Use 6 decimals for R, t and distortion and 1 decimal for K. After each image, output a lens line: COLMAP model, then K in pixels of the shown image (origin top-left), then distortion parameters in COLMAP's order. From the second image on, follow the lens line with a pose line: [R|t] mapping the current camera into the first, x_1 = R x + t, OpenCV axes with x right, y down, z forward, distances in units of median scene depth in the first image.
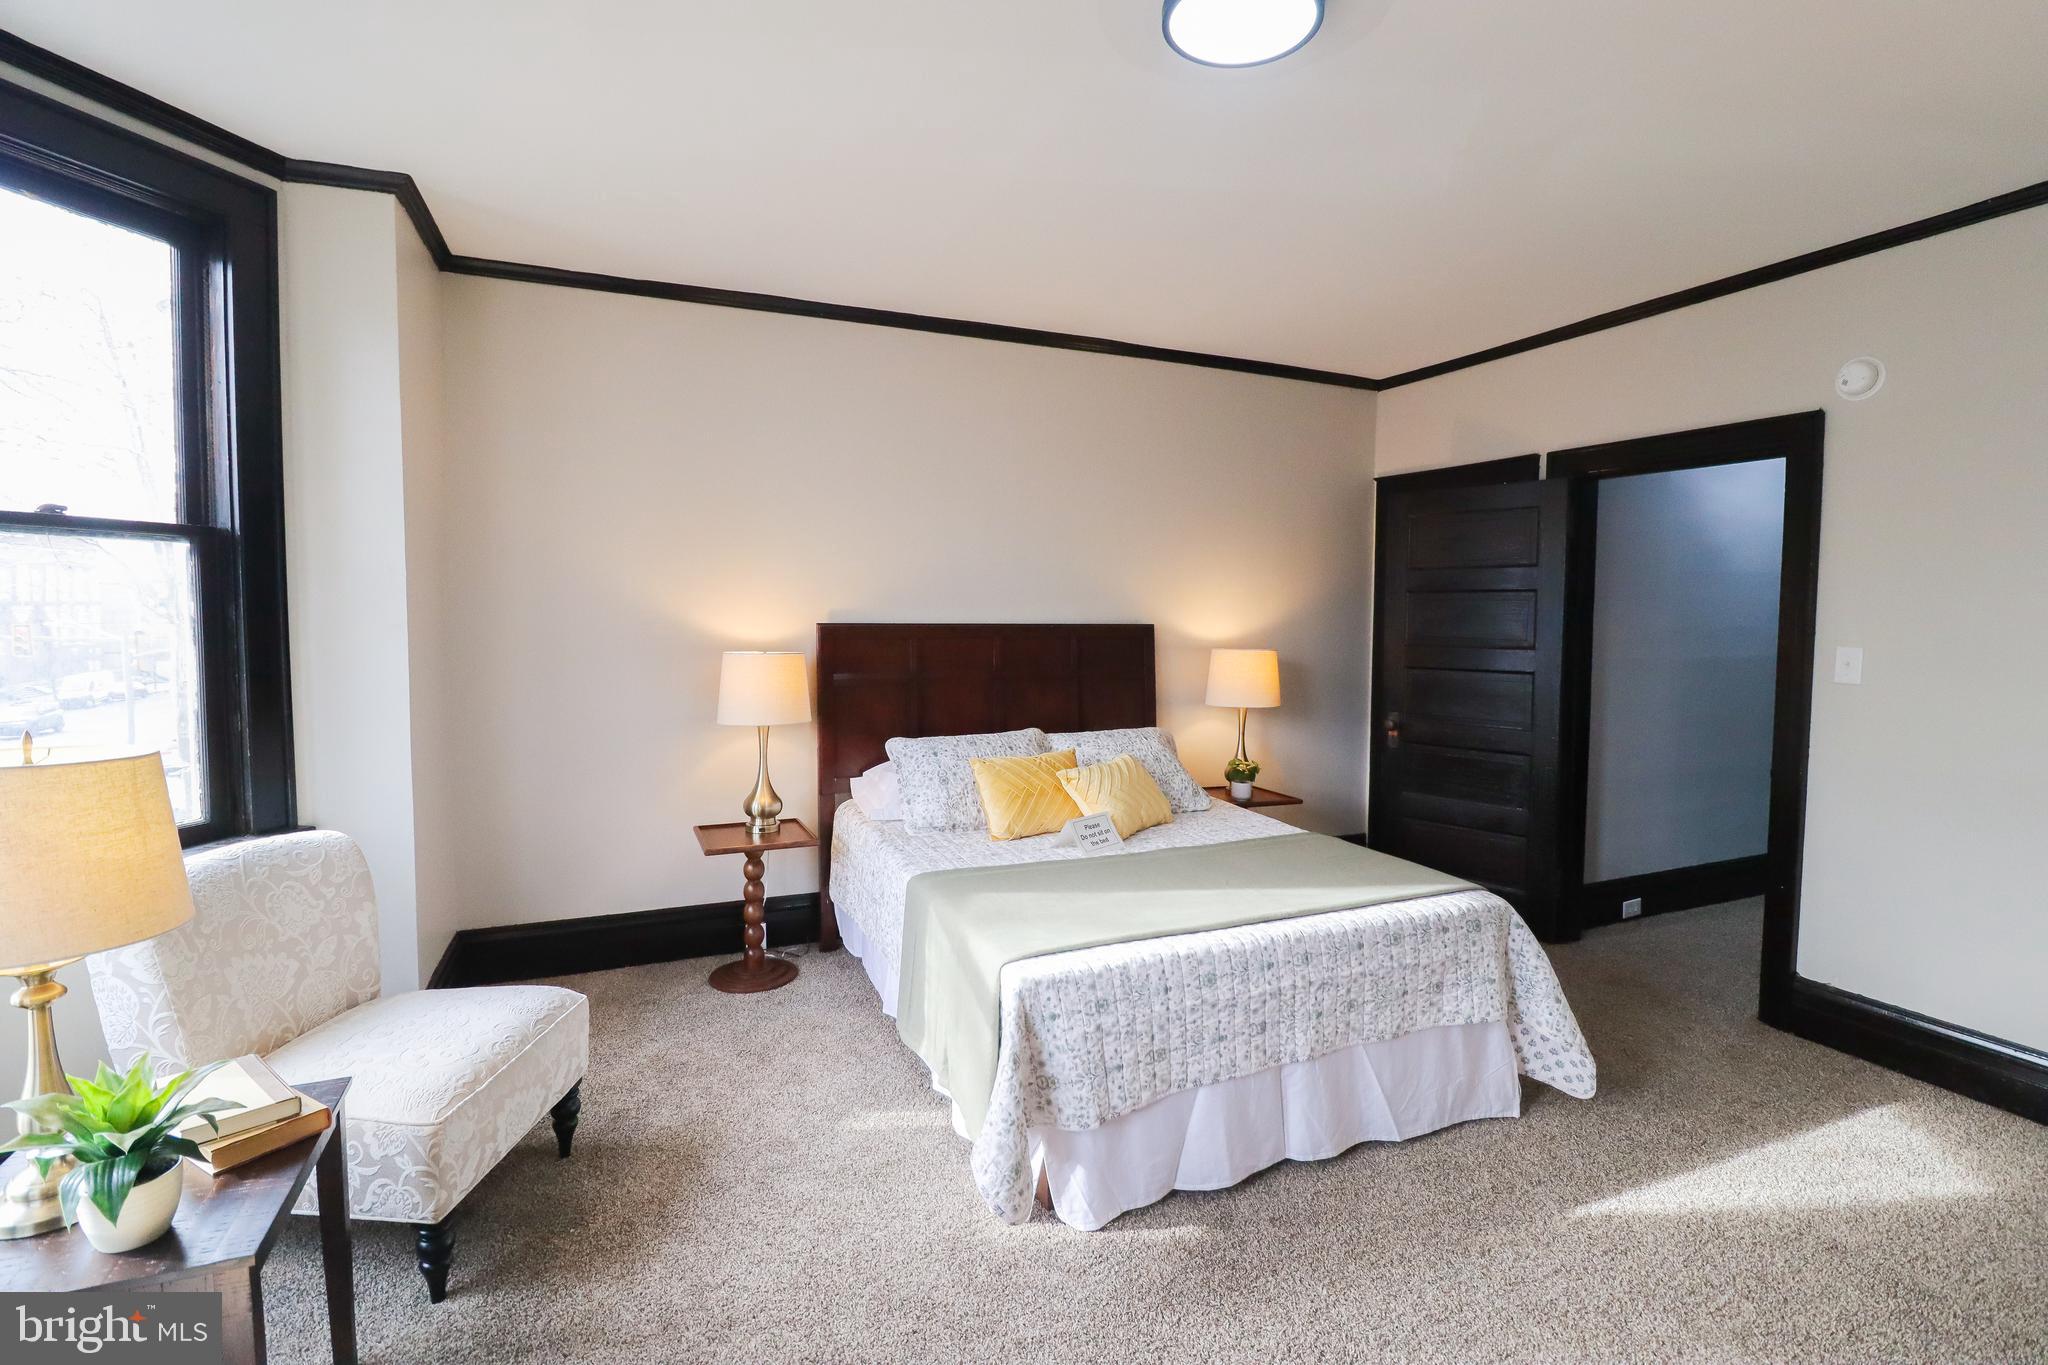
lens RADIAL K [[946.1, 0, 1024.5], [0, 946.1, 675.3], [0, 0, 1]] dist [-0.000683, -0.009857]
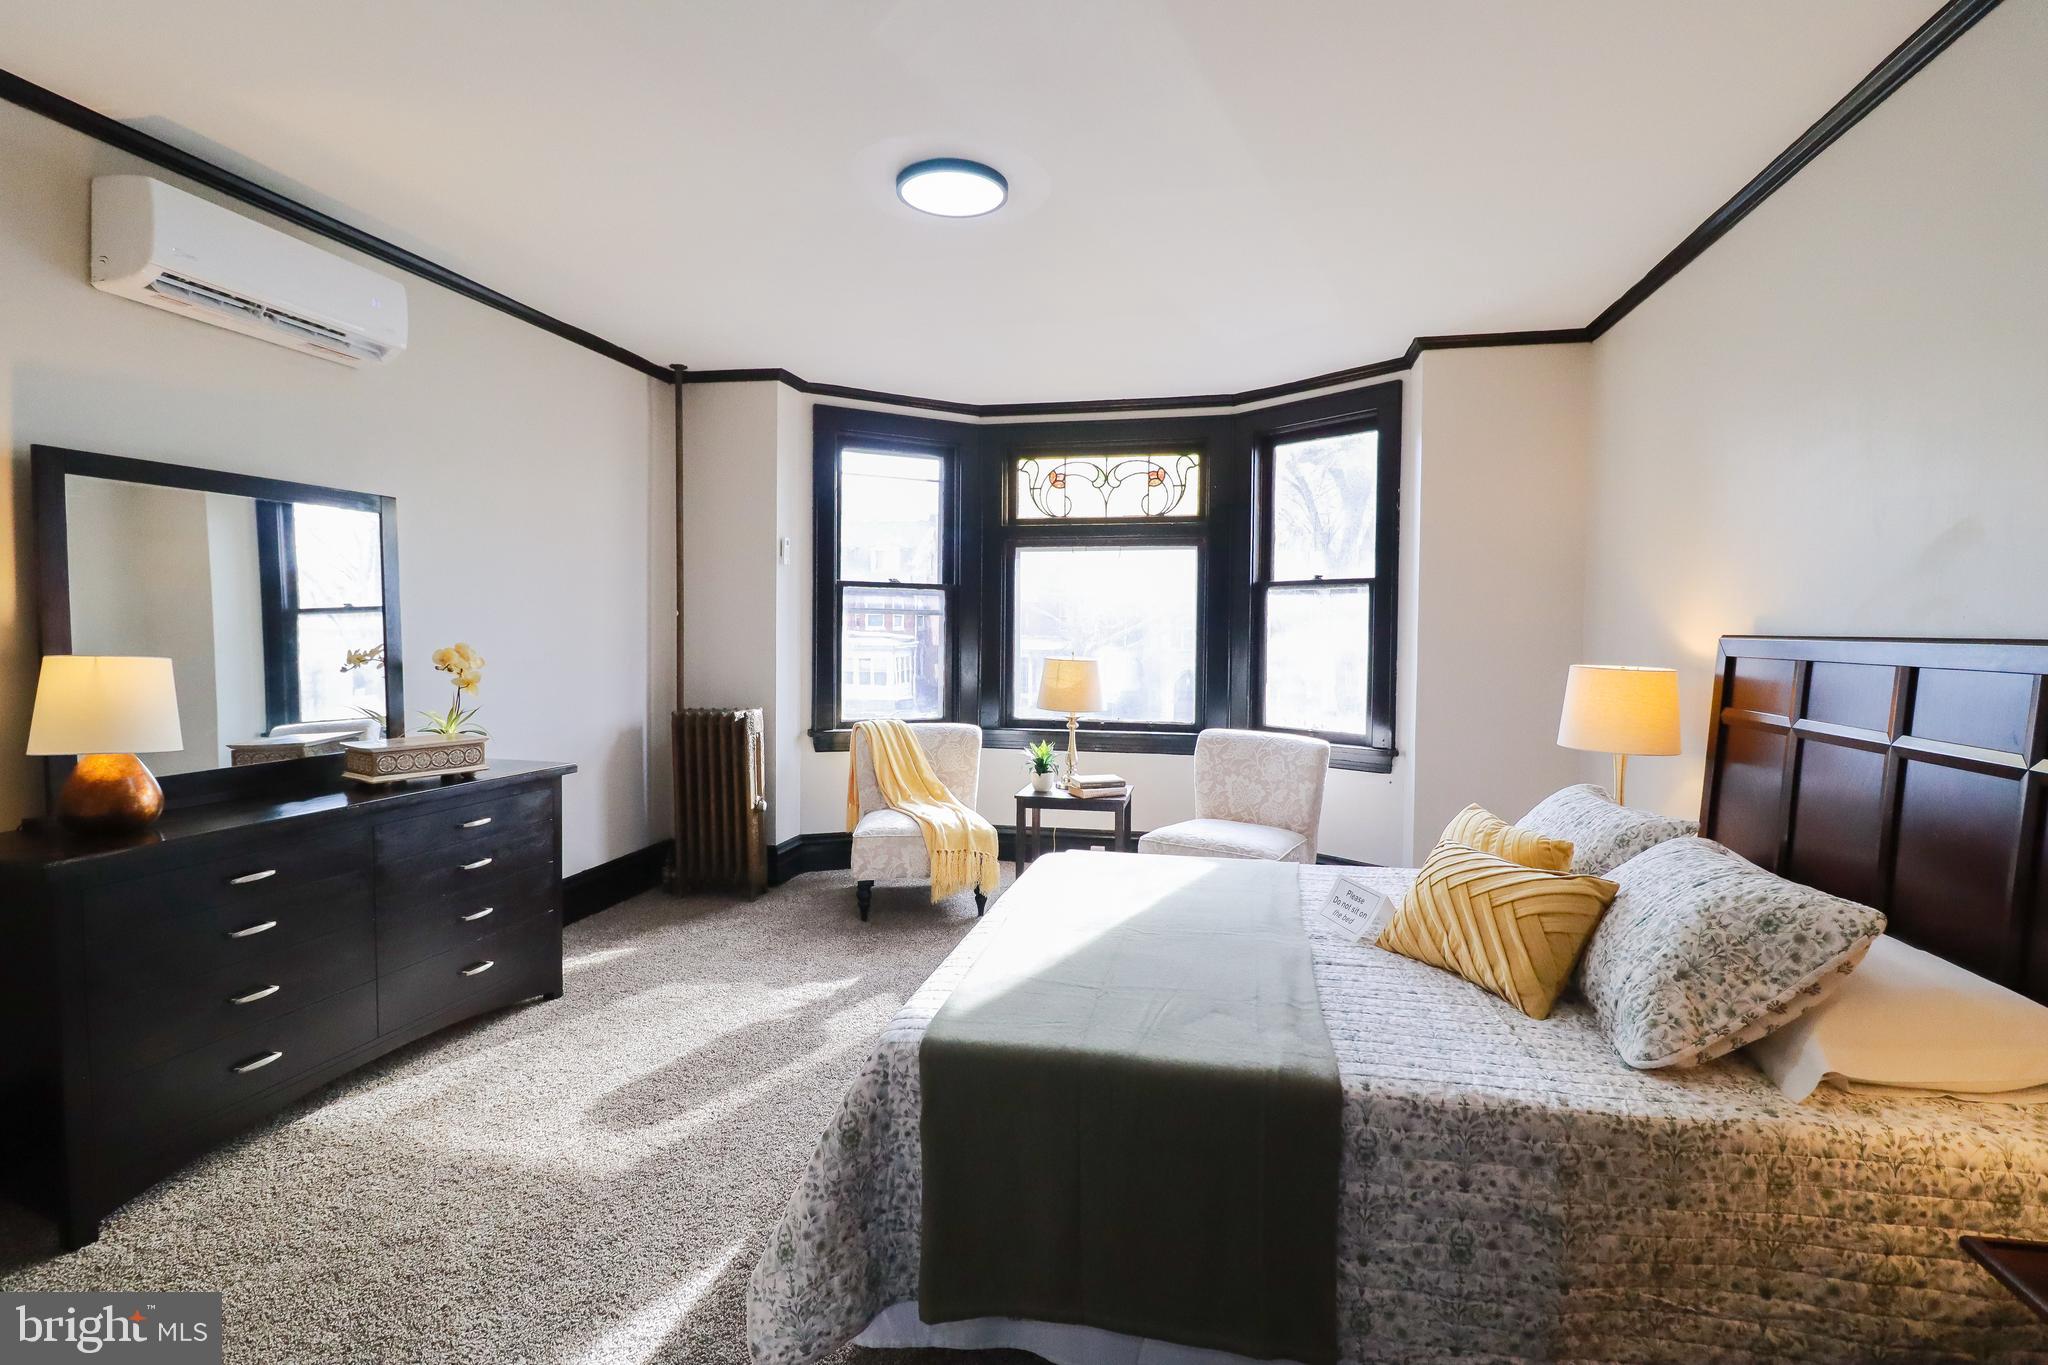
lens RADIAL K [[946.1, 0, 1038.2], [0, 946.1, 675.5], [0, 0, 1]] dist [-0.000683, -0.009857]
pose [[-0.574191, 0.029790, -0.818179, 1.053631], [-0.066036, 0.994397, 0.082550, -0.076139], [0.816054, 0.101429, -0.569007, 1.545814]]
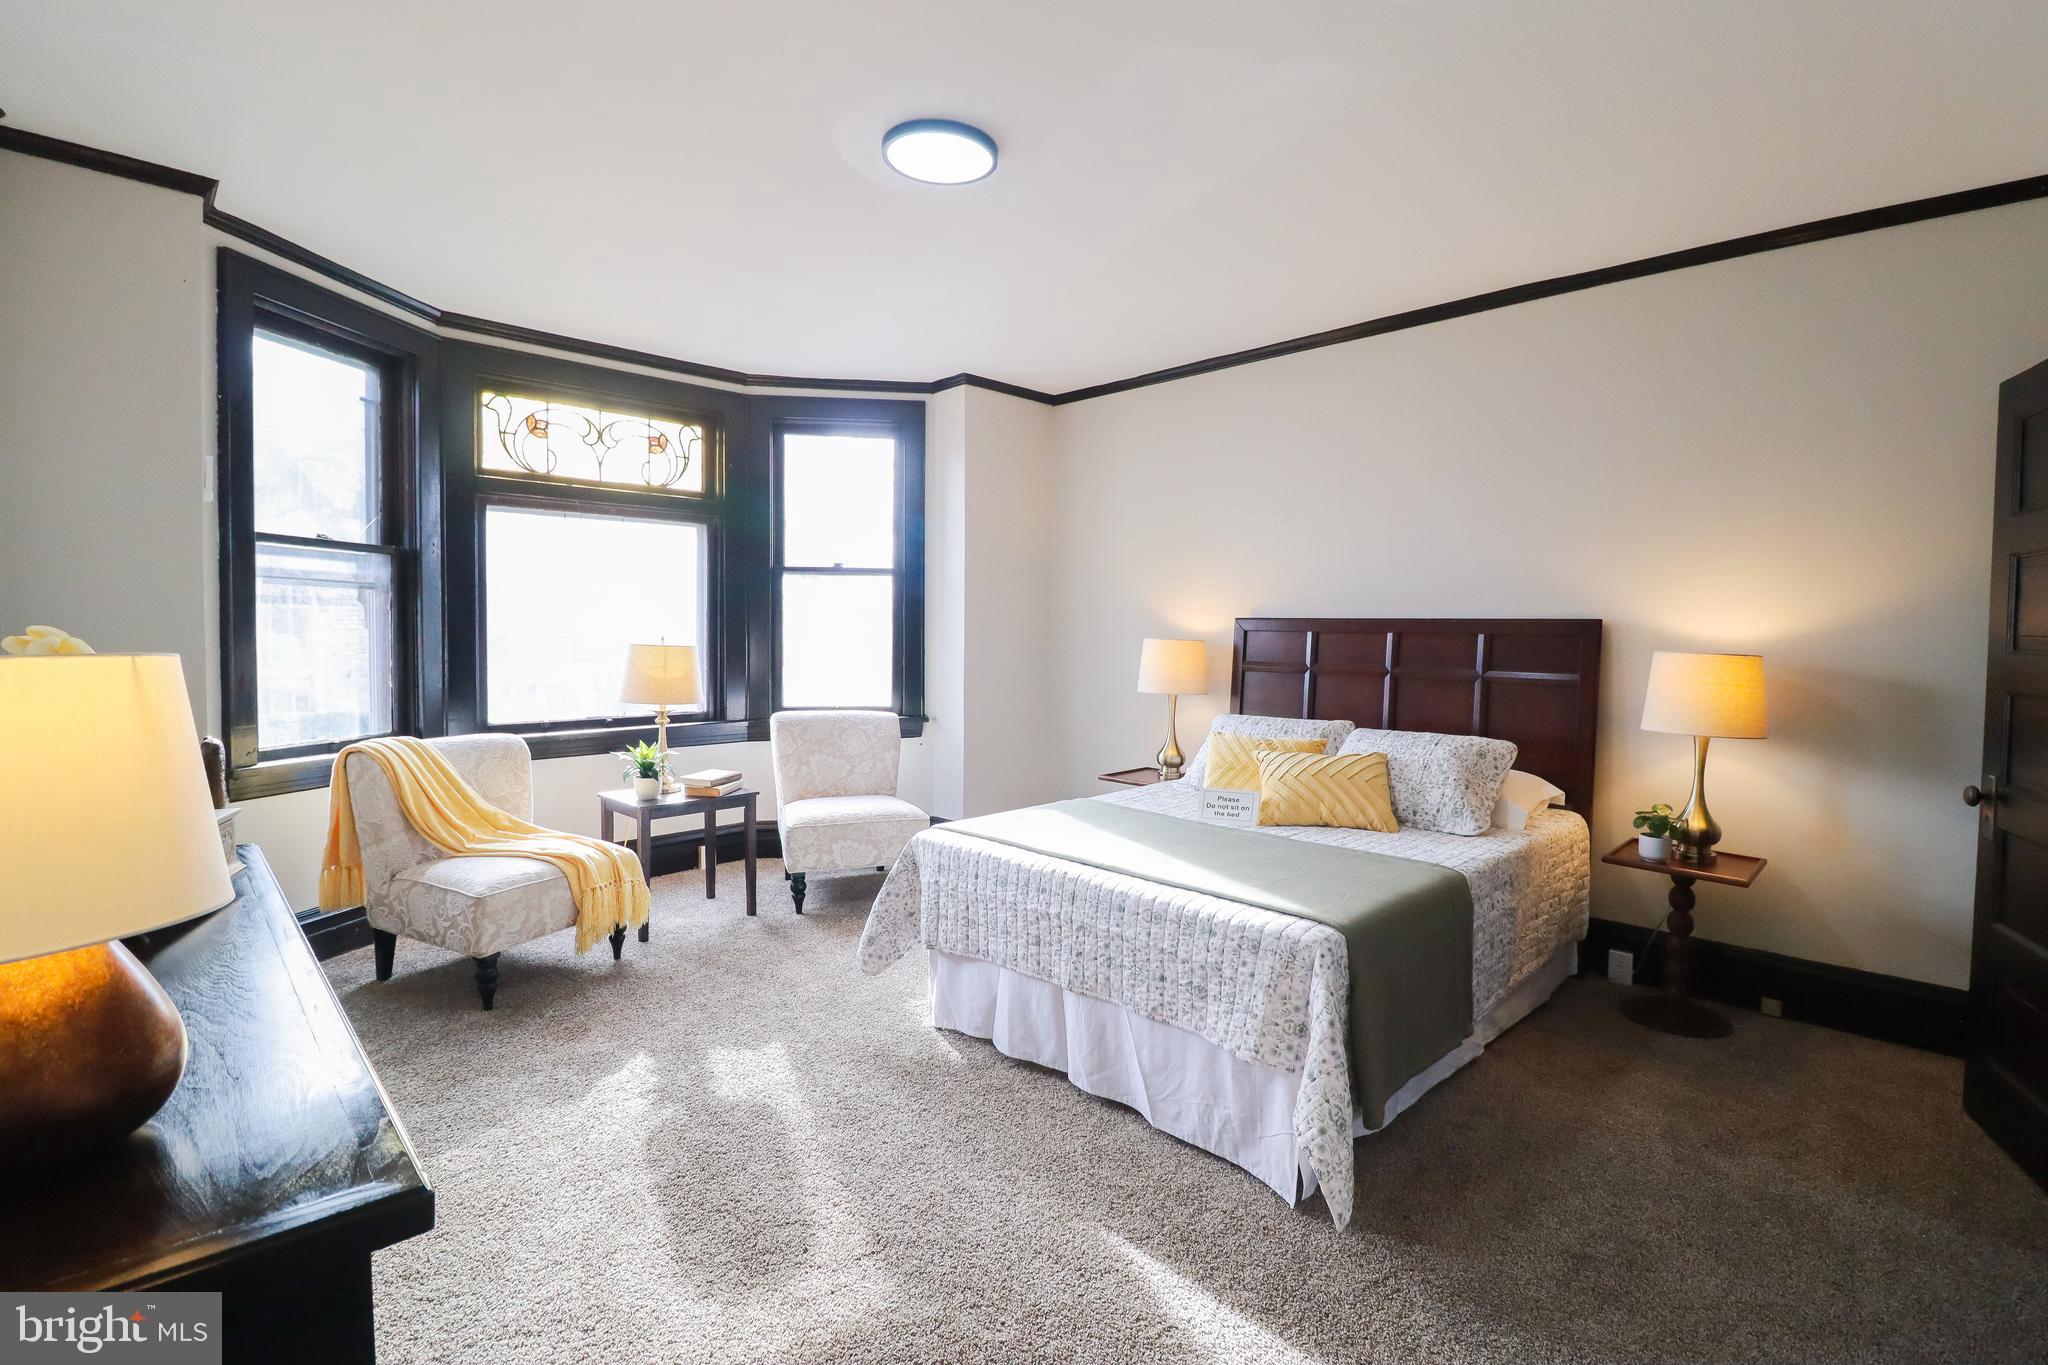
lens RADIAL K [[946.1, 0, 1040.6], [0, 946.1, 675.0], [0, 0, 1]] dist [-0.000683, -0.009857]
pose [[0.373854, 0.046325, -0.926330, 1.252860], [-0.069859, 0.997321, 0.021681, 0.014281], [0.924853, 0.056607, 0.376089, 0.507494]]
